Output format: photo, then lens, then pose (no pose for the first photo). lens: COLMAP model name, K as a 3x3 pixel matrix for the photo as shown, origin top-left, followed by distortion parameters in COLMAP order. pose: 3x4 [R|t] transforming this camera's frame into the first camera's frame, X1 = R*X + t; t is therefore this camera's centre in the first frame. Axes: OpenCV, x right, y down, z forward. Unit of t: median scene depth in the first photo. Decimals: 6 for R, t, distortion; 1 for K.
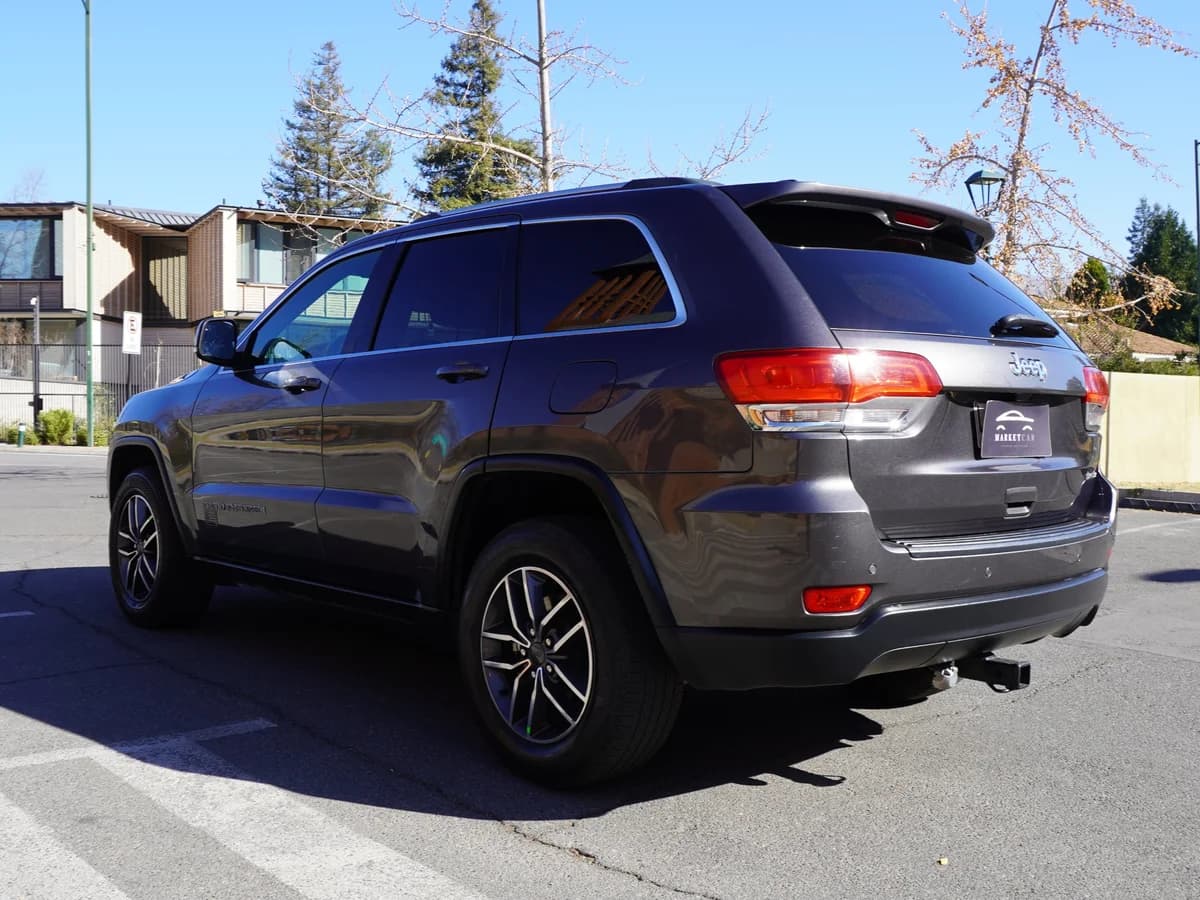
lens RADIAL K [[1197.3, 0, 599.3], [0, 1197.3, 450.8], [0, 0, 1]] dist [-0.027486, 0.000000]
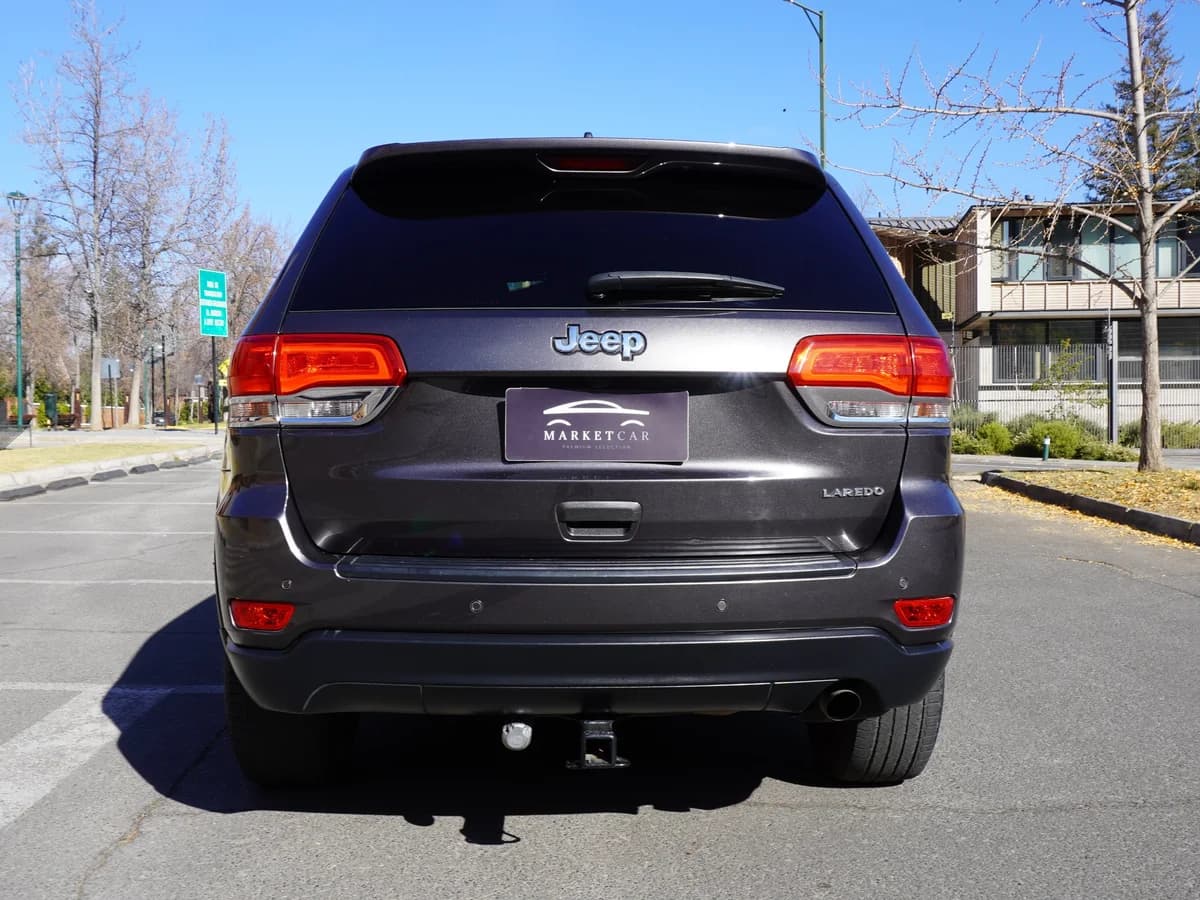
lens RADIAL K [[1197.3, 0, 597.1], [0, 1197.3, 448.3], [0, 0, 1]] dist [-0.027486, 0.000000]
pose [[0.756239, 0.011385, -0.654196, 0.143393], [-0.014318, 0.999897, 0.000850, -0.000651], [0.654139, 0.008724, 0.756324, 0.071932]]
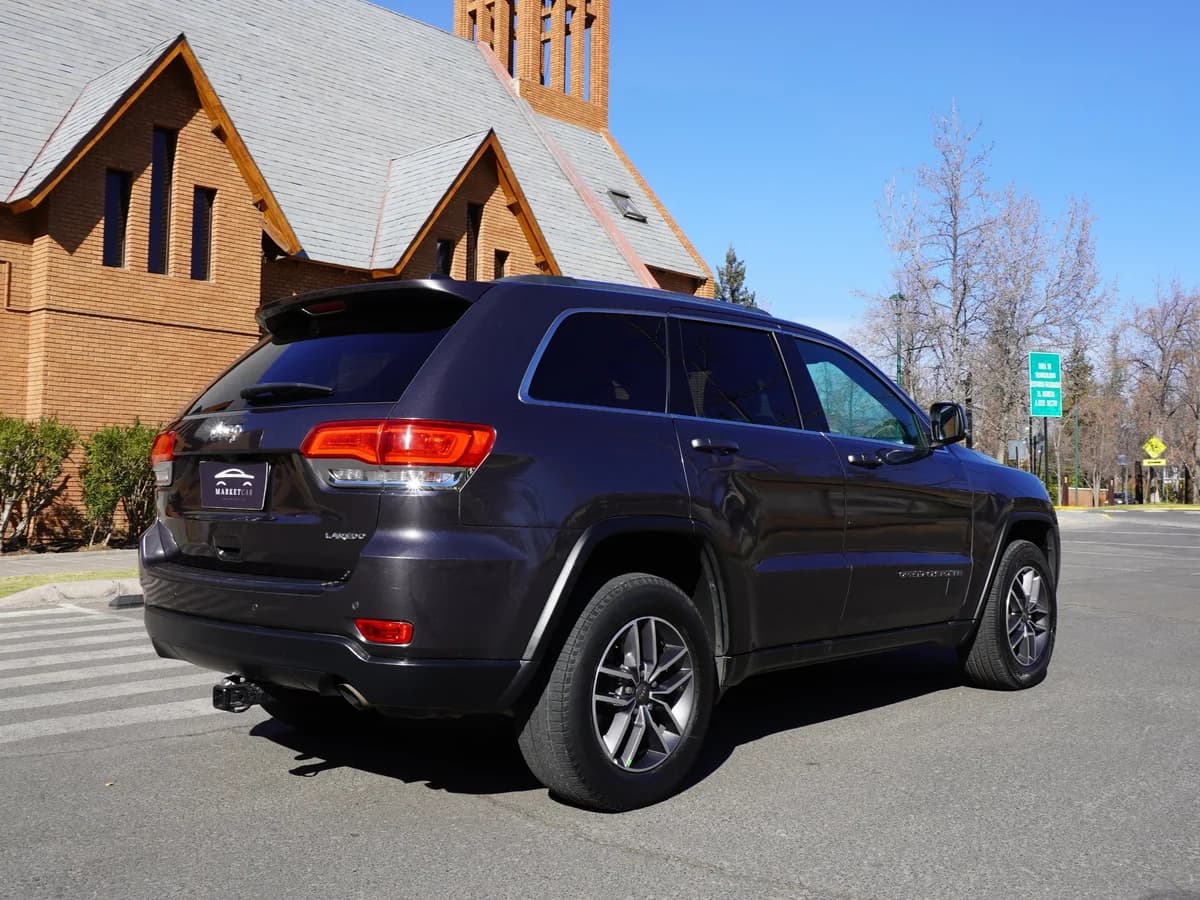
lens RADIAL K [[1197.3, 0, 600.3], [0, 1197.3, 449.6], [0, 0, 1]] dist [-0.027486, 0.000000]
pose [[0.071958, -0.042017, -0.996522, 0.259802], [-0.037894, 0.998276, -0.044827, -0.002325], [0.996688, 0.040987, 0.070241, 0.215517]]
